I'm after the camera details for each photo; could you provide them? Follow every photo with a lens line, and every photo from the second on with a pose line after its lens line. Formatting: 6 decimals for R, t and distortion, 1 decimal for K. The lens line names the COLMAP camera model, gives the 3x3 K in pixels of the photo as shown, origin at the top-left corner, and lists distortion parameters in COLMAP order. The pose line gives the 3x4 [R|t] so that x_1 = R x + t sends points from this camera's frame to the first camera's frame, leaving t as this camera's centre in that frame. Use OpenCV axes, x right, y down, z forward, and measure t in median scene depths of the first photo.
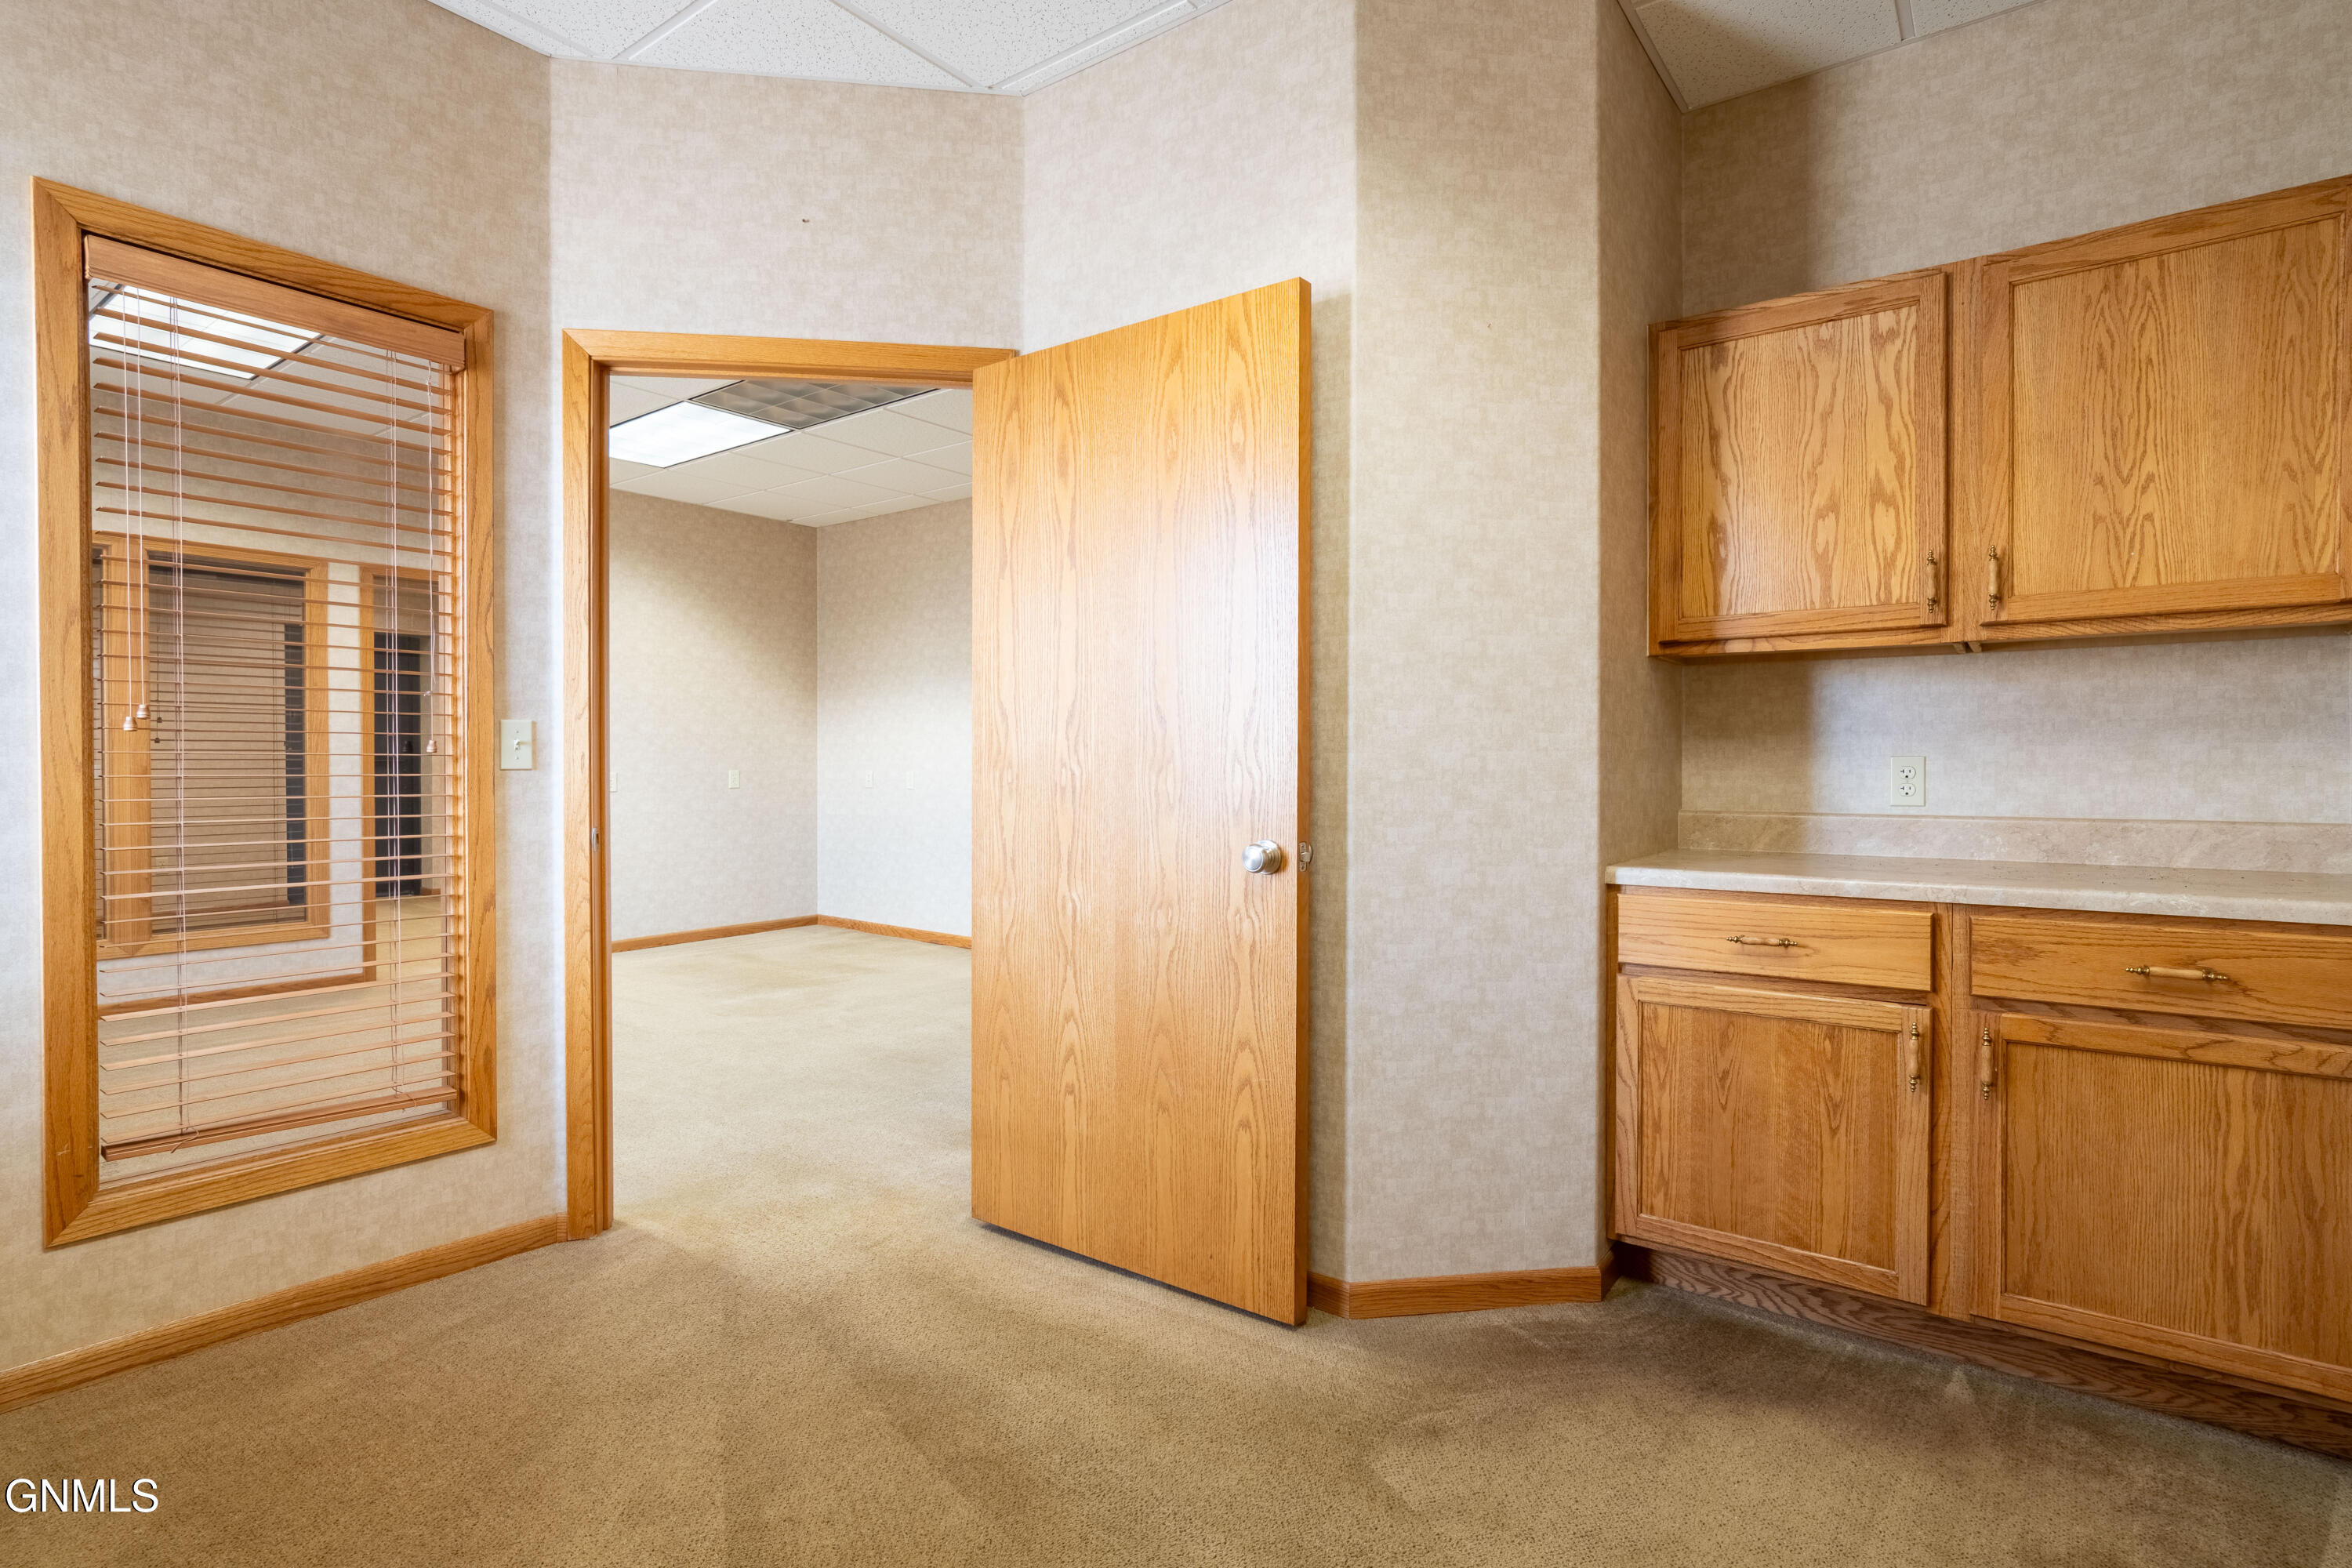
lens RADIAL K [[1155.9, 0, 1156.3], [0, 1155.9, 774.7], [0, 0, 1]] dist [-0.016348, 0.002053]
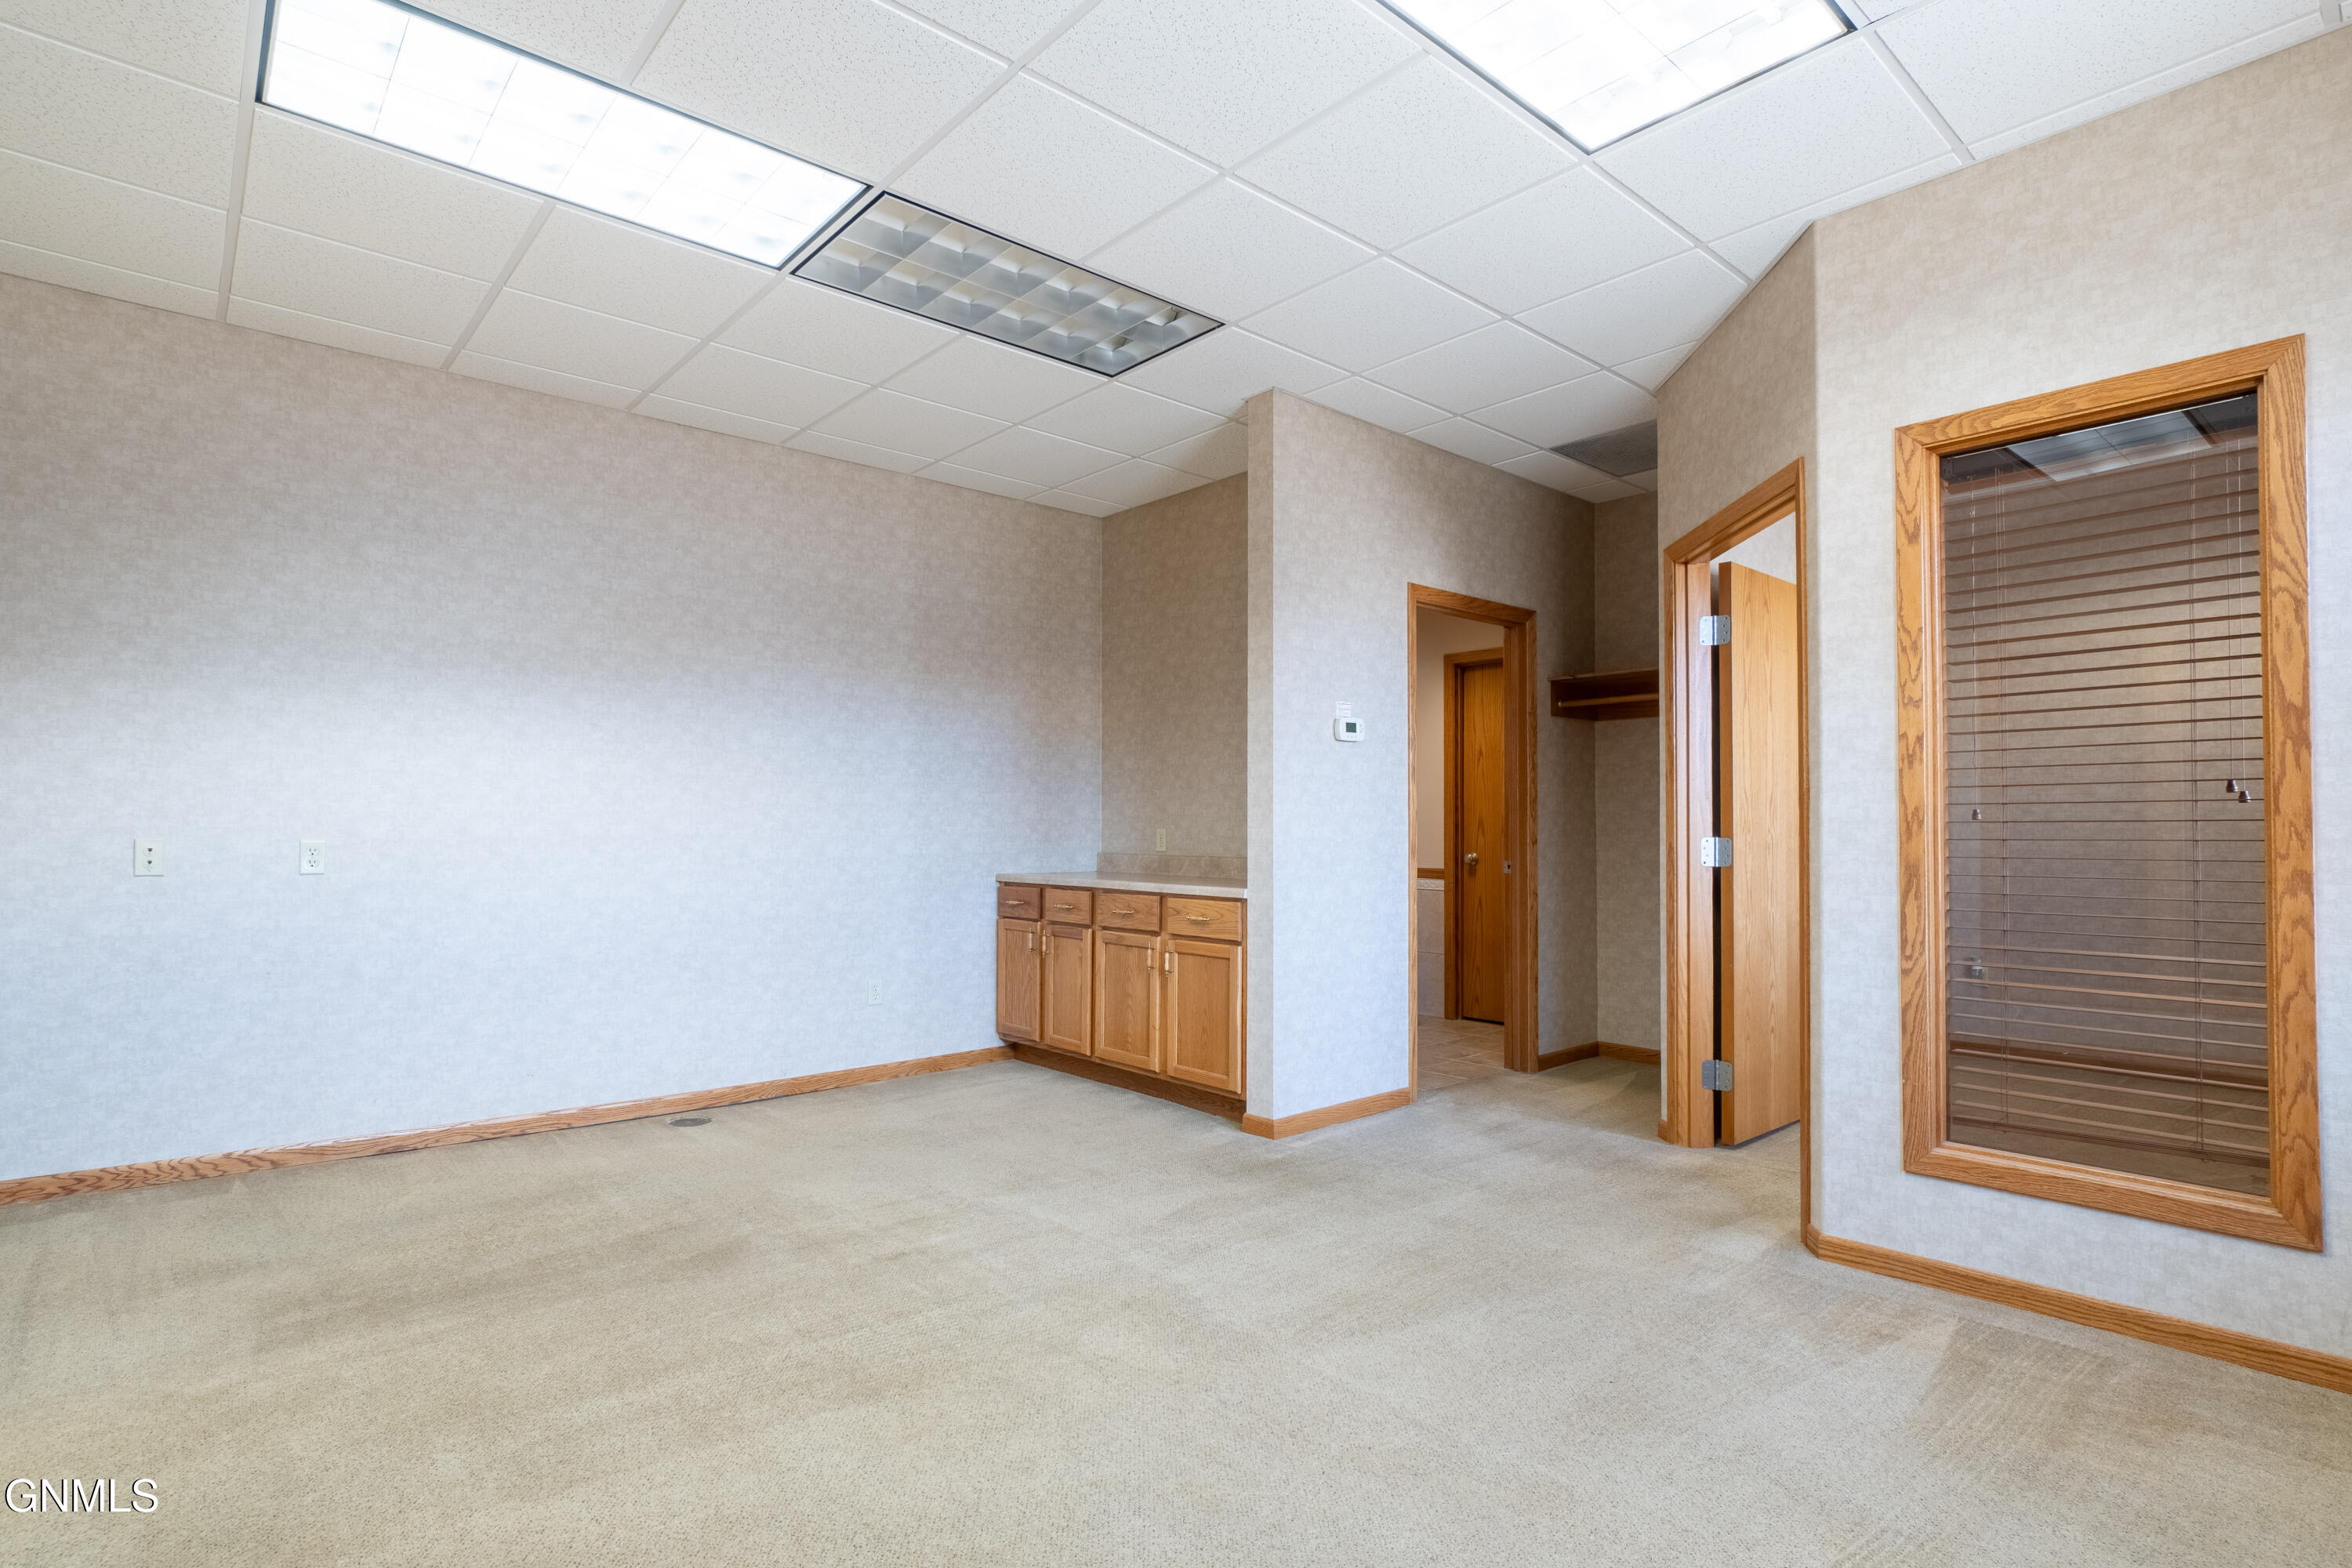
lens RADIAL K [[1155.9, 0, 1200.6], [0, 1155.9, 817.6], [0, 0, 1]] dist [-0.016348, 0.002053]
pose [[0.212829, 0.009202, 0.977046, -0.605616], [0.002171, 0.999949, -0.009891, -0.006825], [-0.977087, 0.004226, 0.212798, 0.477287]]
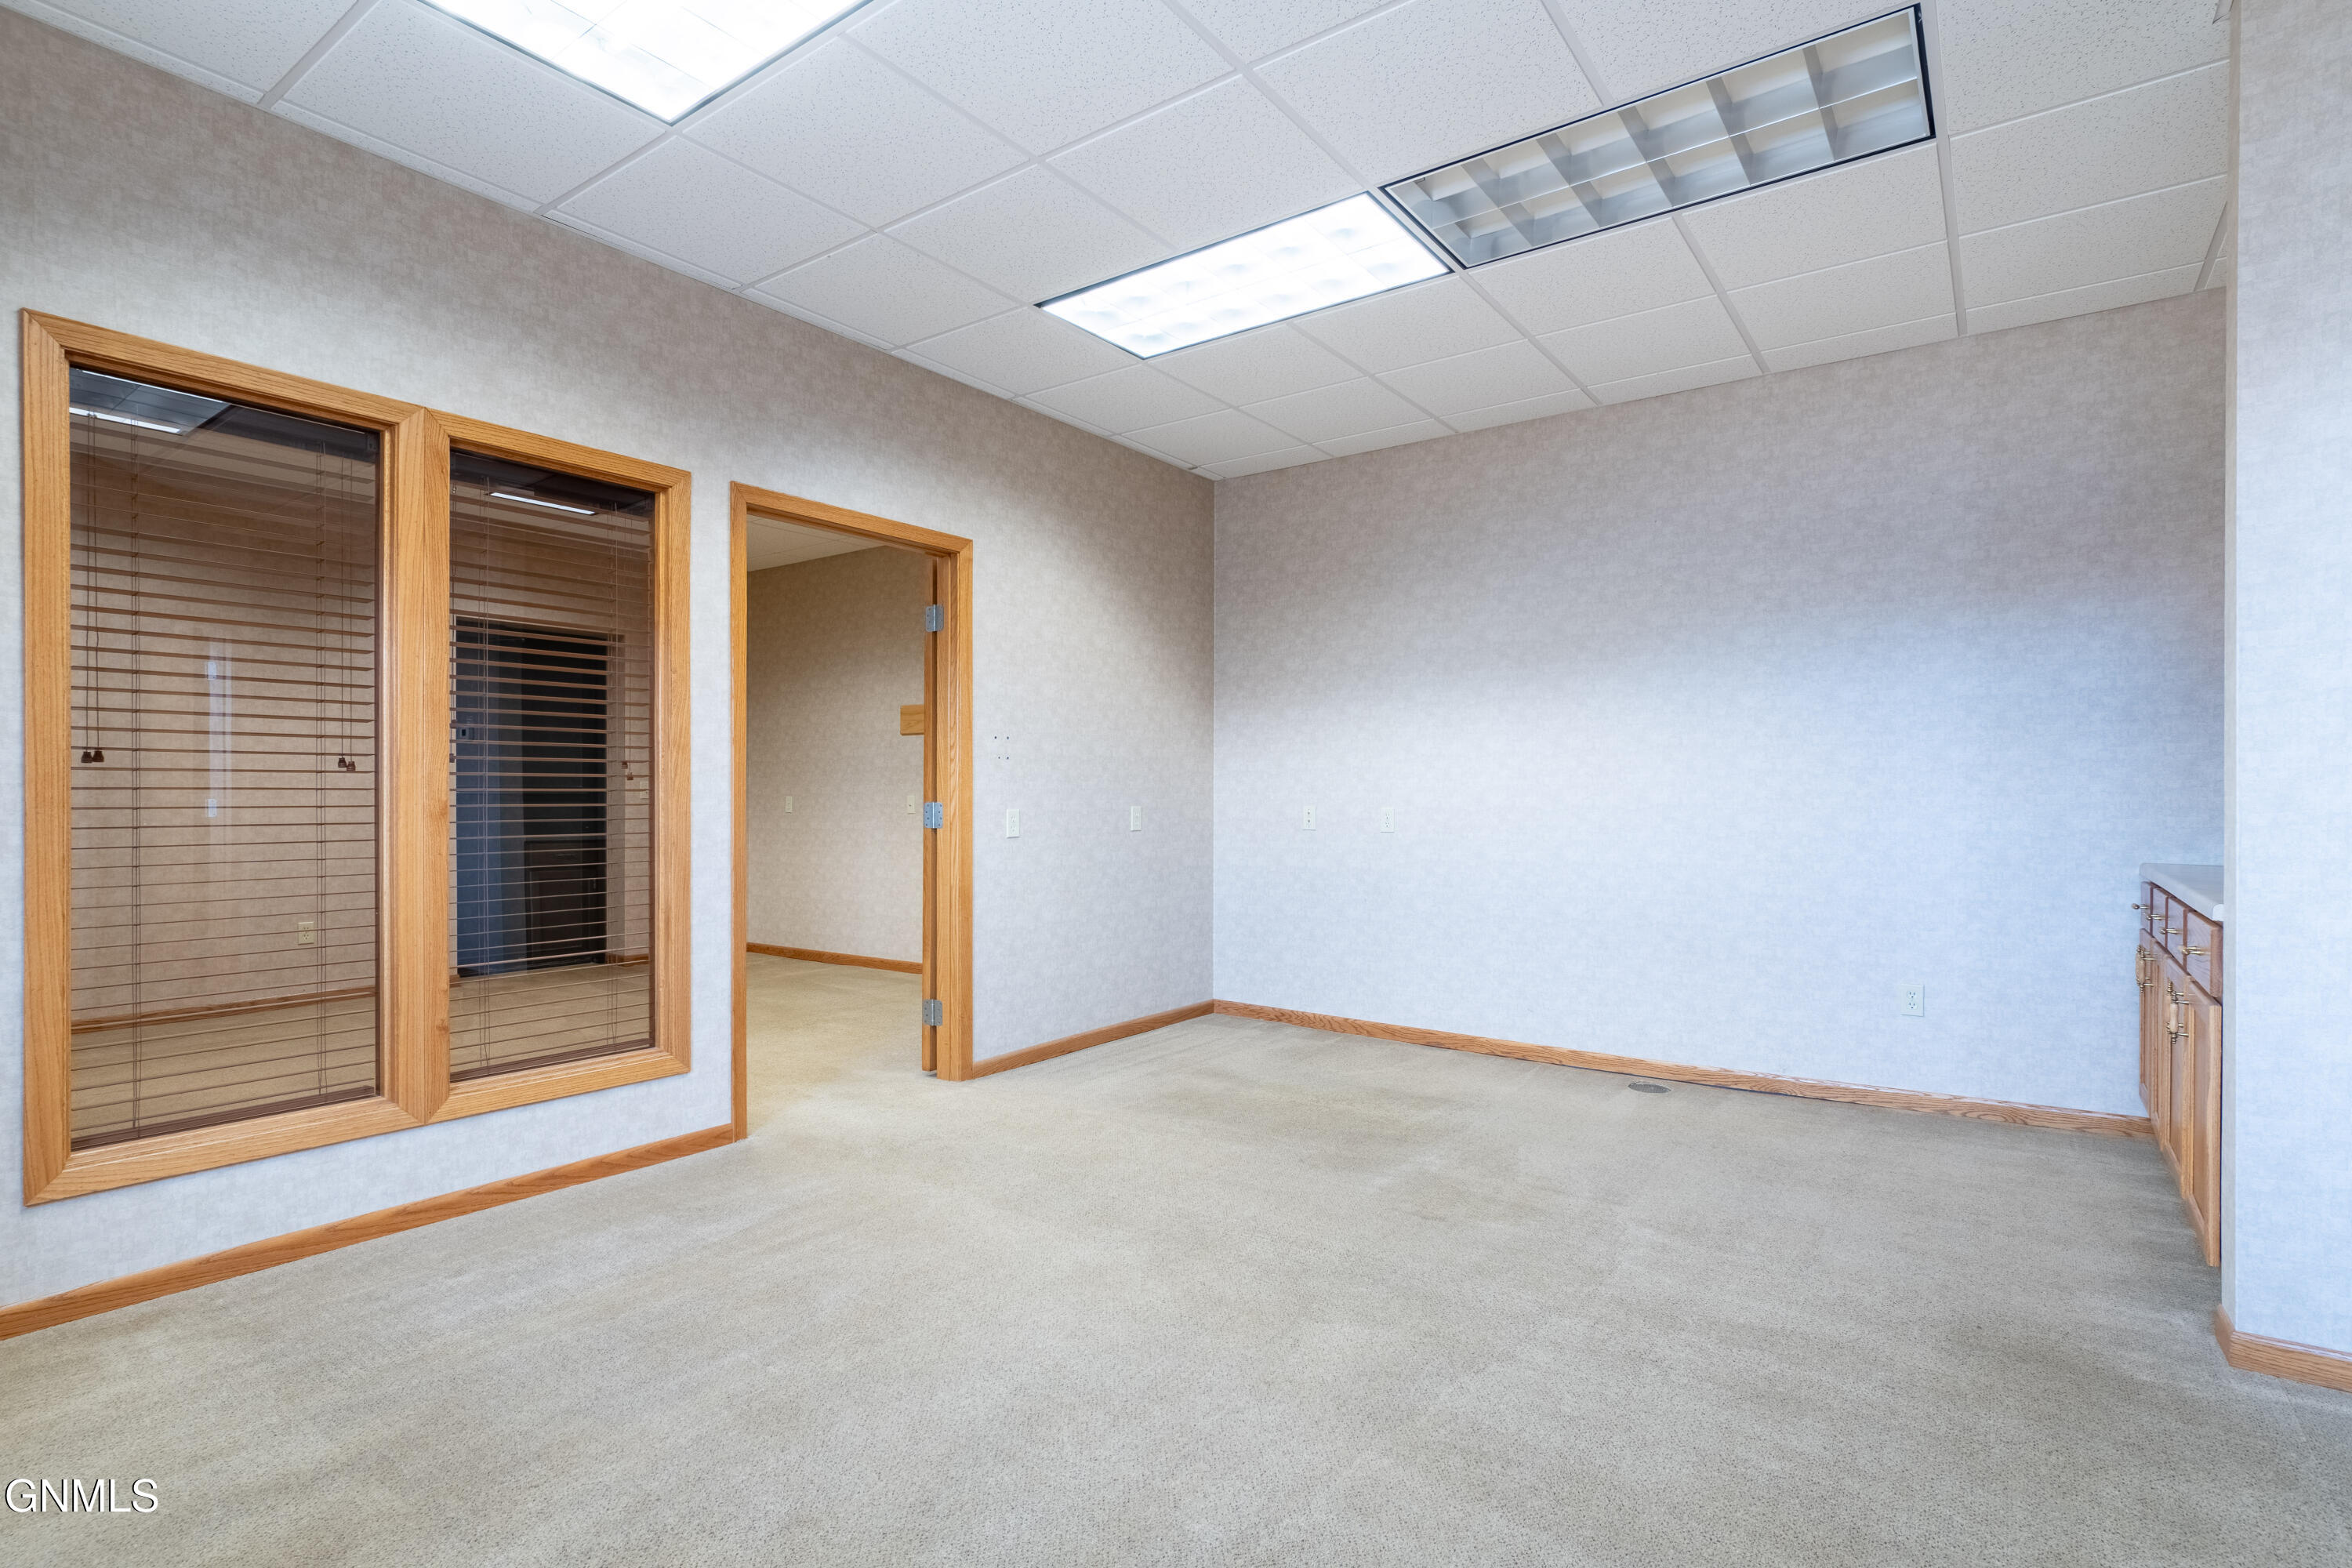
lens RADIAL K [[1155.9, 0, 1180.0], [0, 1155.9, 804.4], [0, 0, 1]] dist [-0.016348, 0.002053]
pose [[0.999998, -0.001462, 0.001340, -0.328002], [0.001465, 0.999996, -0.002404, -0.003299], [-0.001336, 0.002406, 0.999996, 0.262517]]
